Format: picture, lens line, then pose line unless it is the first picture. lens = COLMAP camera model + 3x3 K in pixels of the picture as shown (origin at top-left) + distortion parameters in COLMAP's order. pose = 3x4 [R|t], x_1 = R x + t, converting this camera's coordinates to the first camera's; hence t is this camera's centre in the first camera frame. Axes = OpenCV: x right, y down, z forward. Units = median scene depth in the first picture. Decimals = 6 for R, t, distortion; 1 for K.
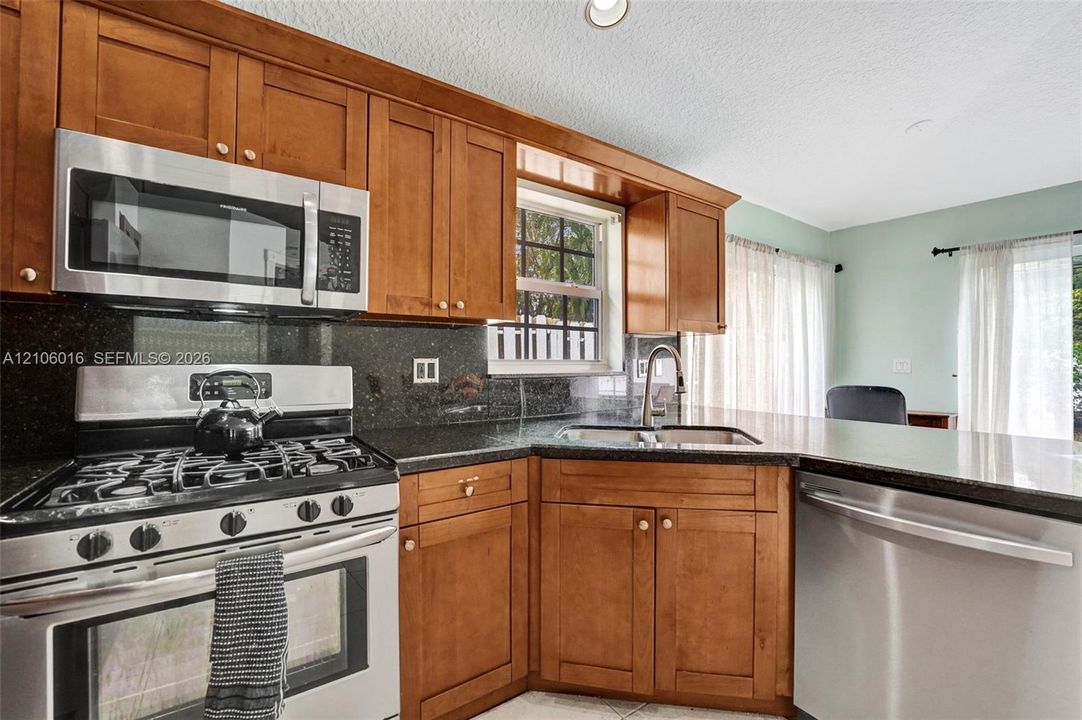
lens RADIAL K [[452.5, 0, 537.6], [0, 452.5, 362.0], [0, 0, 1]] dist [-0.000108, -0.000049]
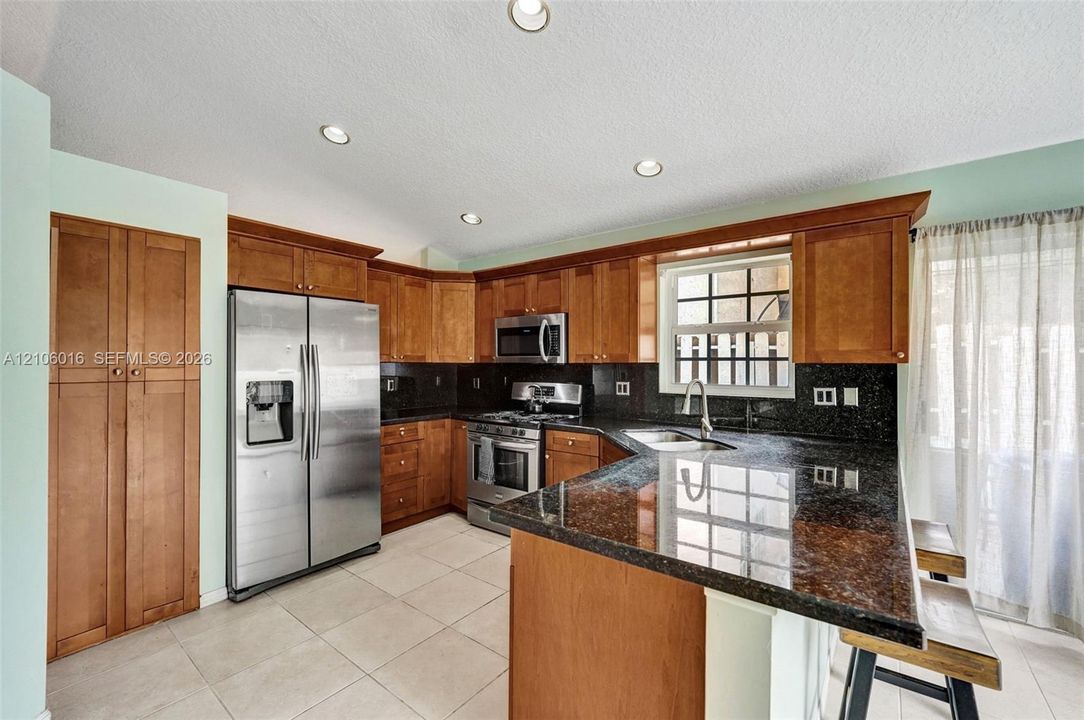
lens RADIAL K [[453.4, 0, 538.6], [0, 453.4, 362.0], [0, 0, 1]] dist [-0.000108, -0.000049]
pose [[0.289834, -0.009786, -0.957027, 1.648472], [-0.000590, 0.999946, -0.010403, -0.080346], [0.957077, 0.003580, 0.289813, 0.152472]]
